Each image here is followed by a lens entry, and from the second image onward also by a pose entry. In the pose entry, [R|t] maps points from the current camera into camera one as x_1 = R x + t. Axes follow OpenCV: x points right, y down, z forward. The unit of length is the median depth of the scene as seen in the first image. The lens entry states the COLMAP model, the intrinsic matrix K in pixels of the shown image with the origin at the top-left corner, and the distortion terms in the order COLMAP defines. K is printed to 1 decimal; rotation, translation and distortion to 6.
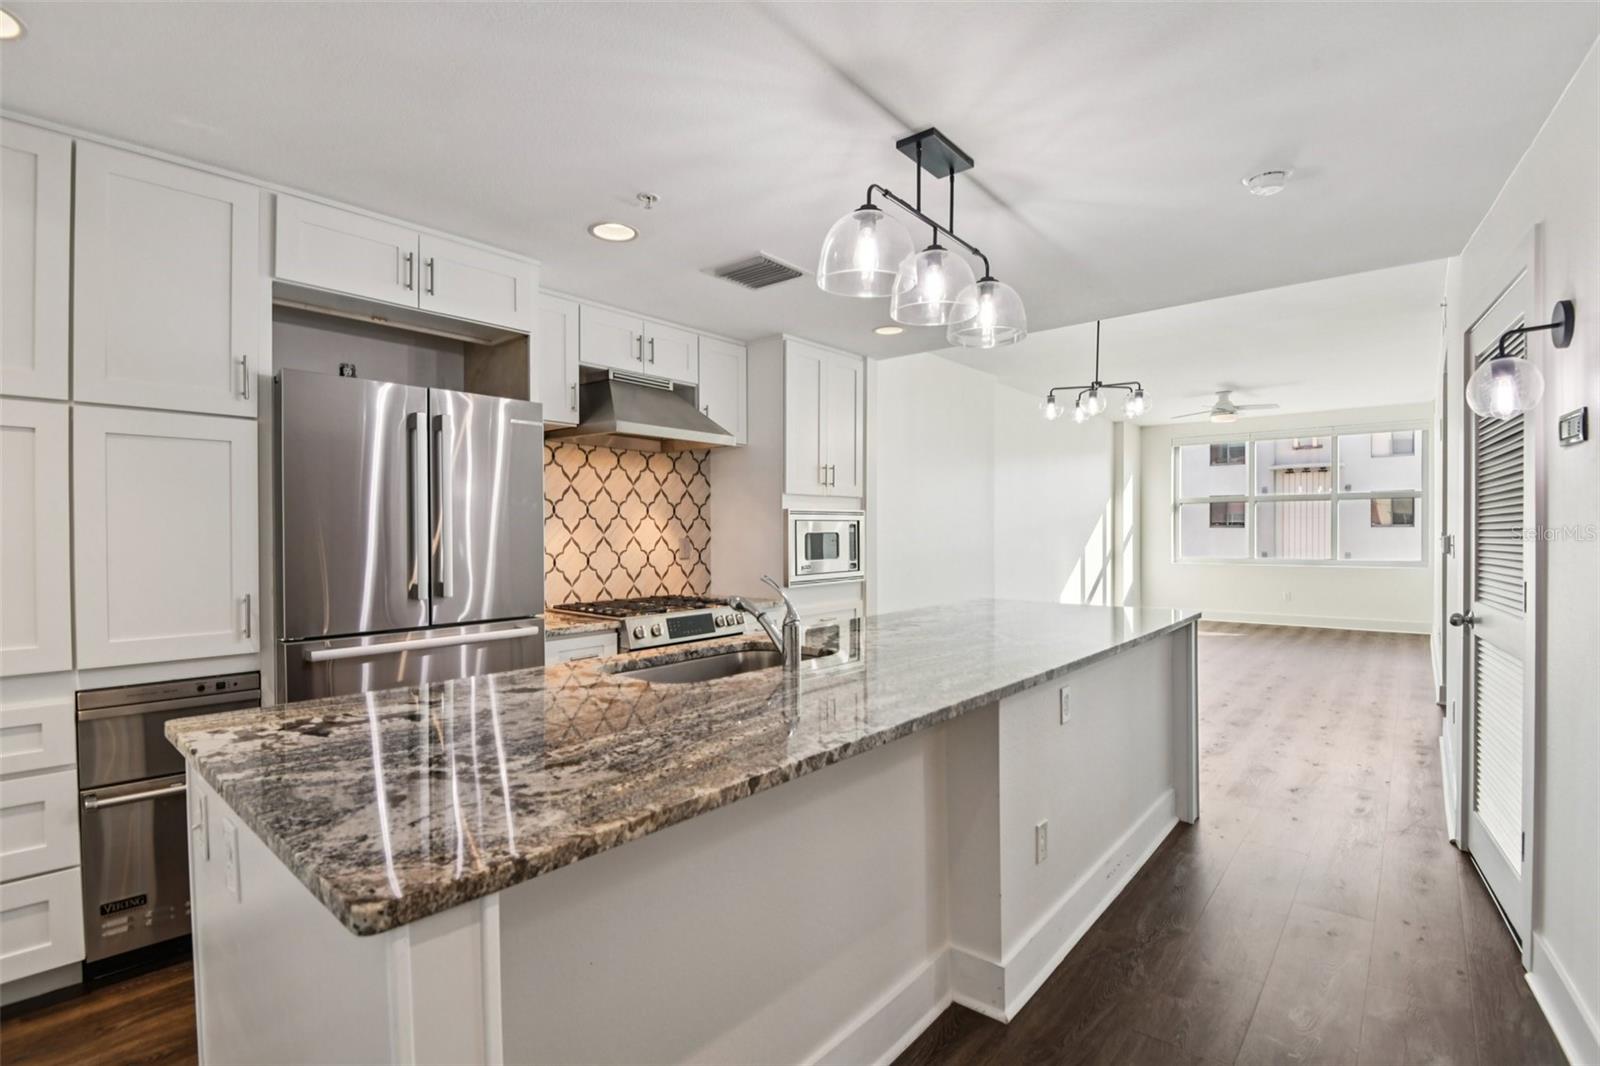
lens RADIAL K [[738.2, 0, 800.0], [0, 738.2, 533.0], [0, 0, 1]] dist [0.016978, -0.052524]
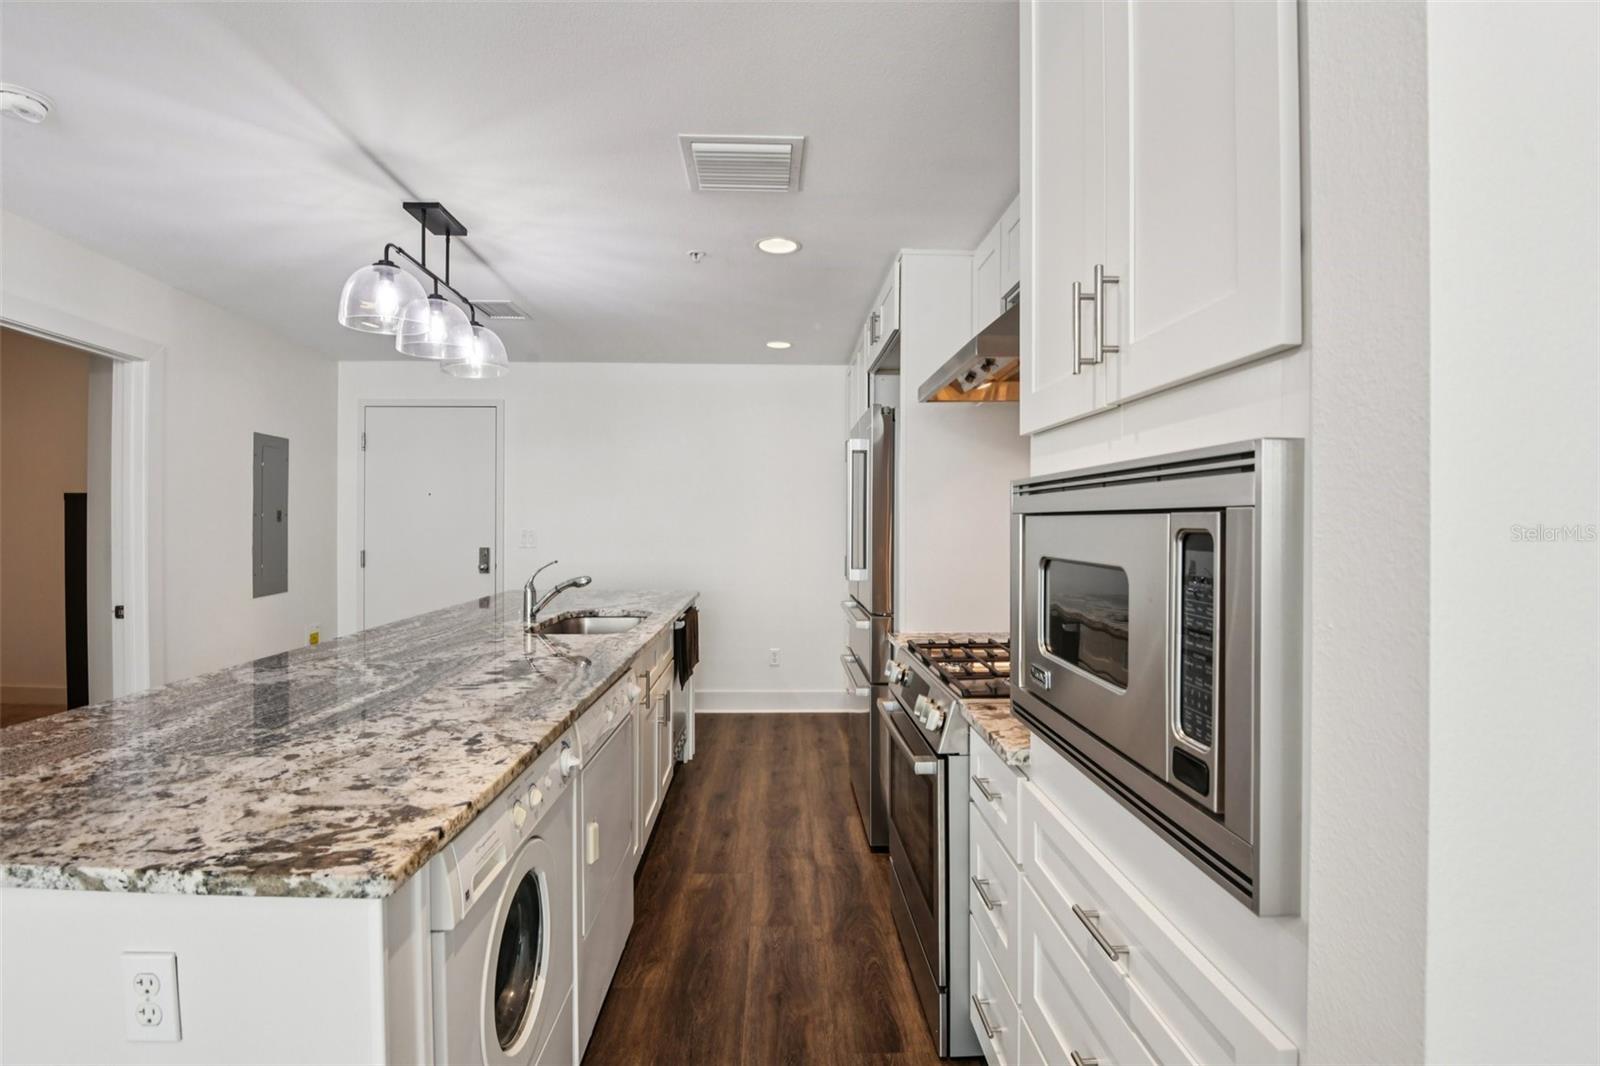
lens RADIAL K [[747.1, 0, 800.9], [0, 747.1, 517.5], [0, 0, 1]] dist [0.004319, -0.028050]
pose [[-0.740411, 0.001009, -0.672154, 0.518210], [-0.002836, 0.999985, 0.004624, -0.031169], [0.672149, 0.005330, -0.740397, 2.130141]]
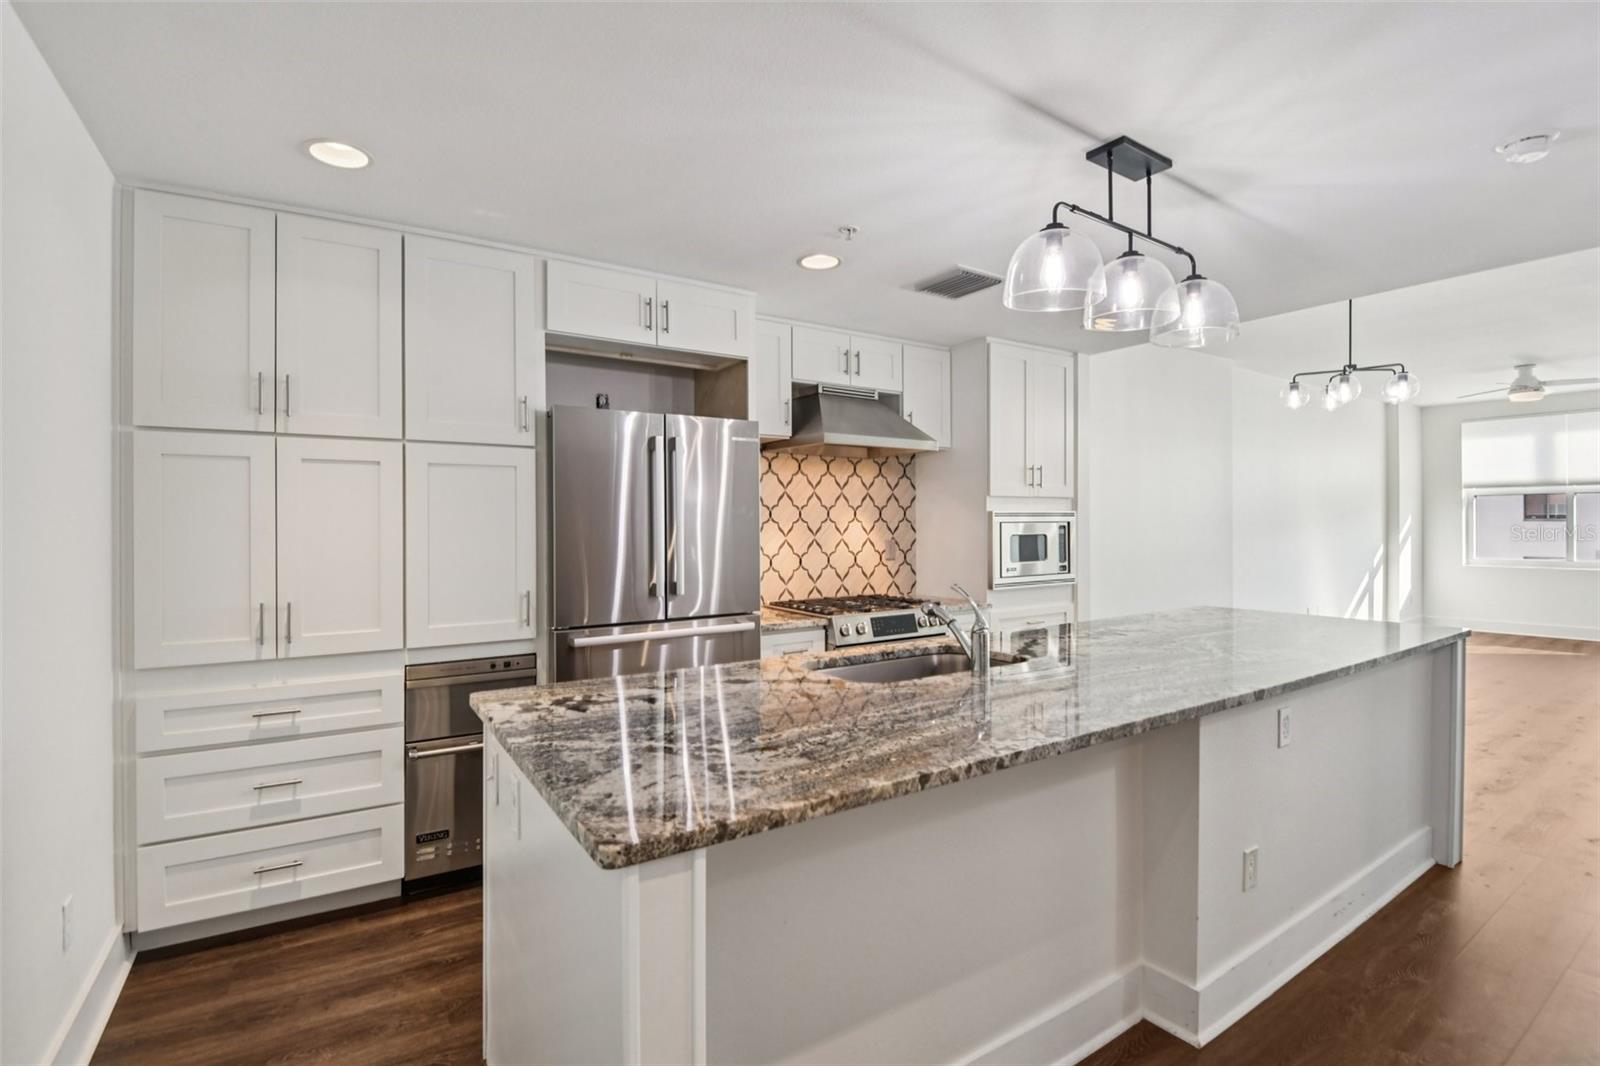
lens RADIAL K [[738.2, 0, 809.9], [0, 738.2, 526.7], [0, 0, 1]] dist [0.002882, -0.027310]
pose [[0.961504, -0.001035, -0.274790, 0.038123], [0.000970, 0.999999, -0.000372, -0.020811], [0.274790, 0.000091, 0.961504, -0.056301]]
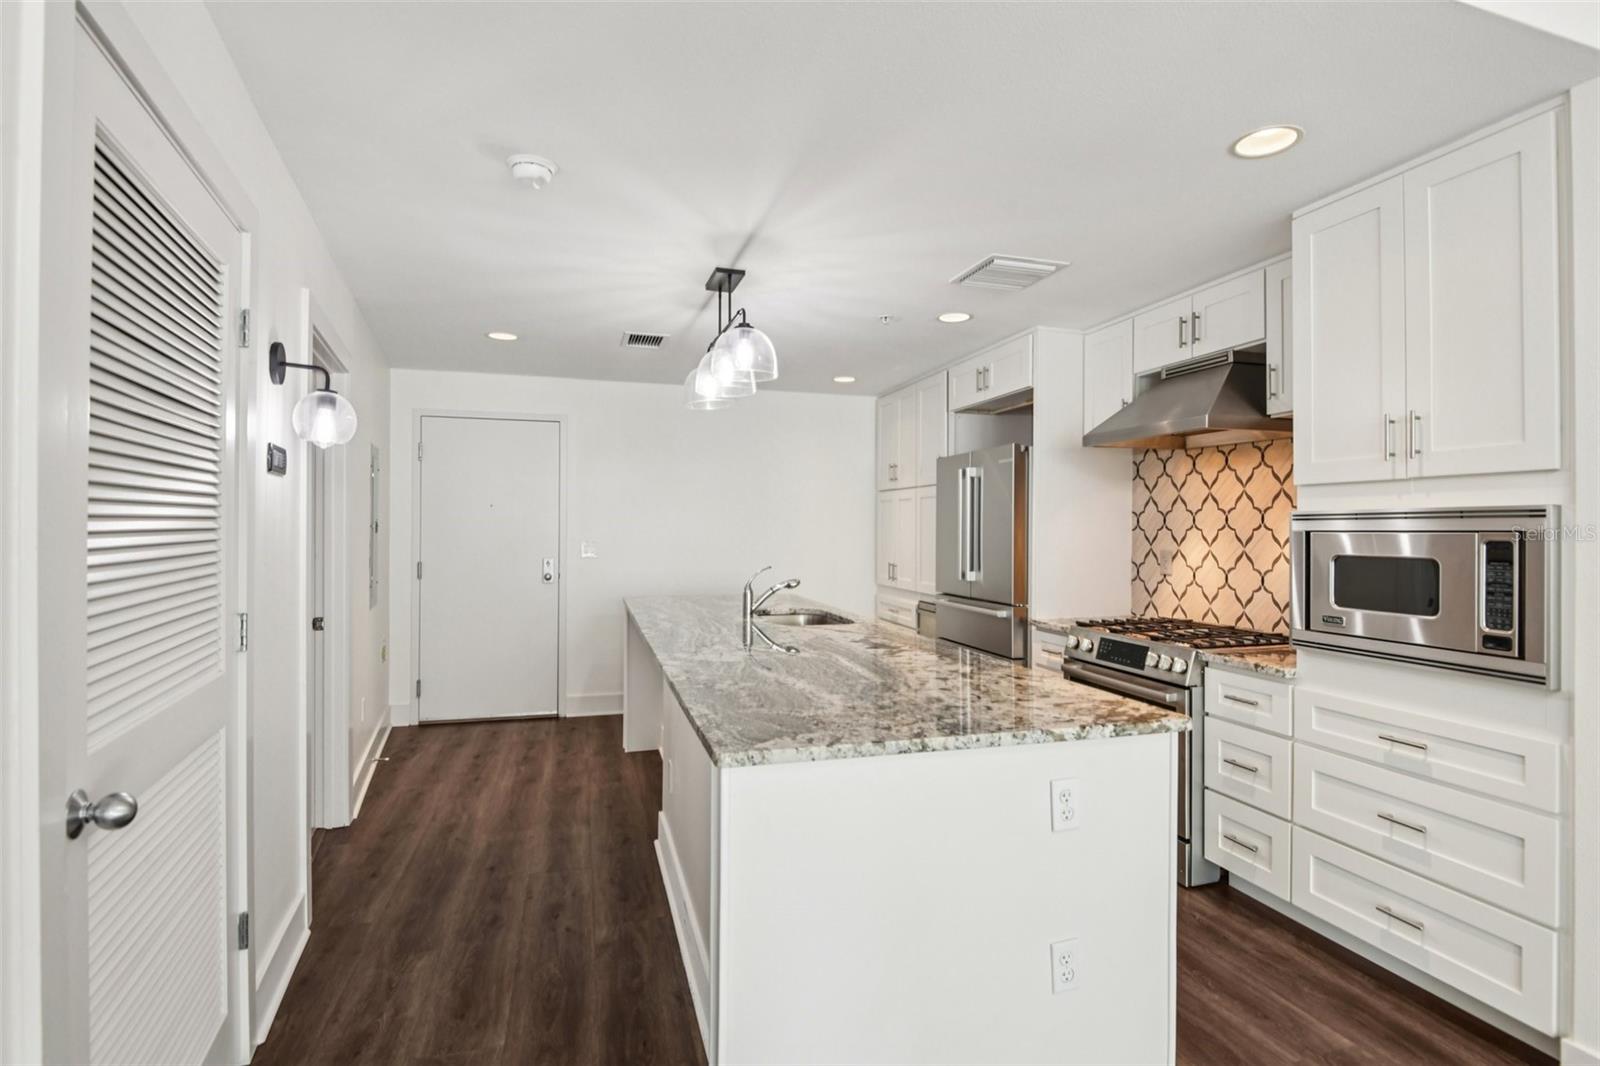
lens RADIAL K [[772.0, 0, 807.6], [0, 772.0, 521.5], [0, 0, 1]] dist [0.011618, -0.041816]
pose [[-0.540766, -0.008402, -0.841131, 1.255770], [-0.008156, 0.999955, -0.004745, -0.034440], [0.841133, 0.004294, -0.540811, 1.806239]]
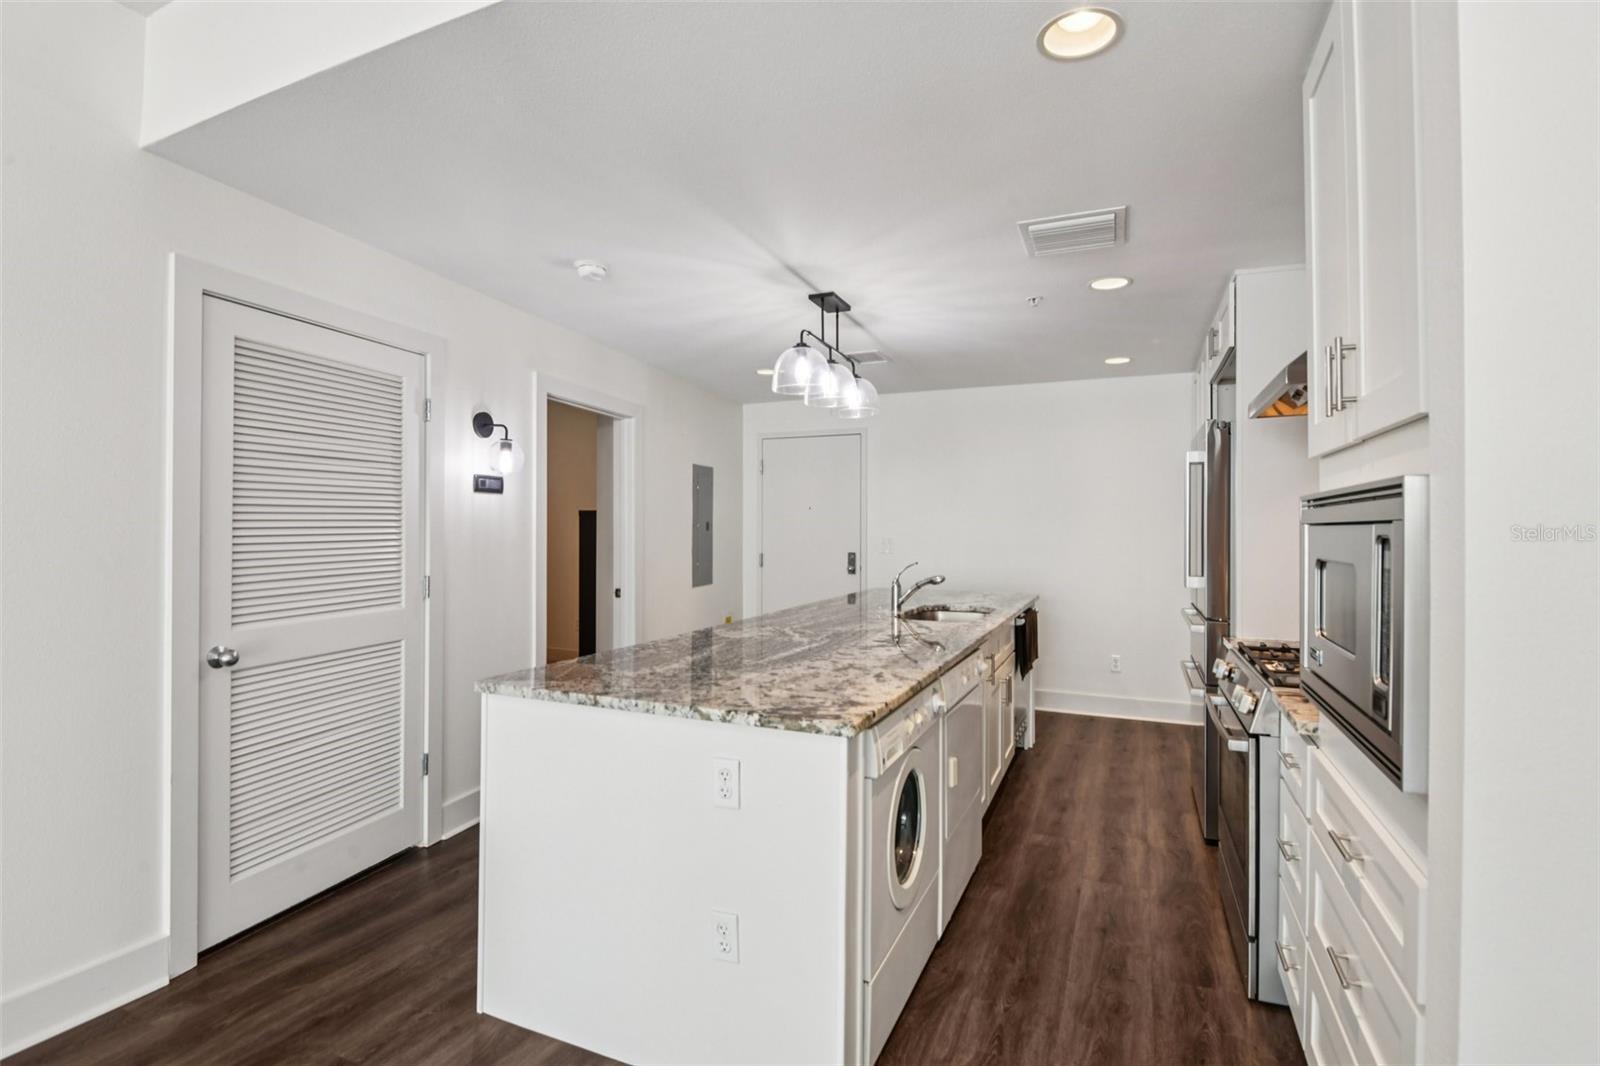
lens RADIAL K [[757.6, 0, 801.5], [0, 757.6, 518.4], [0, 0, 1]] dist [0.011906, -0.048479]
pose [[-0.957105, -0.001938, -0.289736, 0.663784], [-0.000177, 0.999981, -0.006106, -0.032972], [0.289743, -0.005792, -0.957087, 2.360340]]
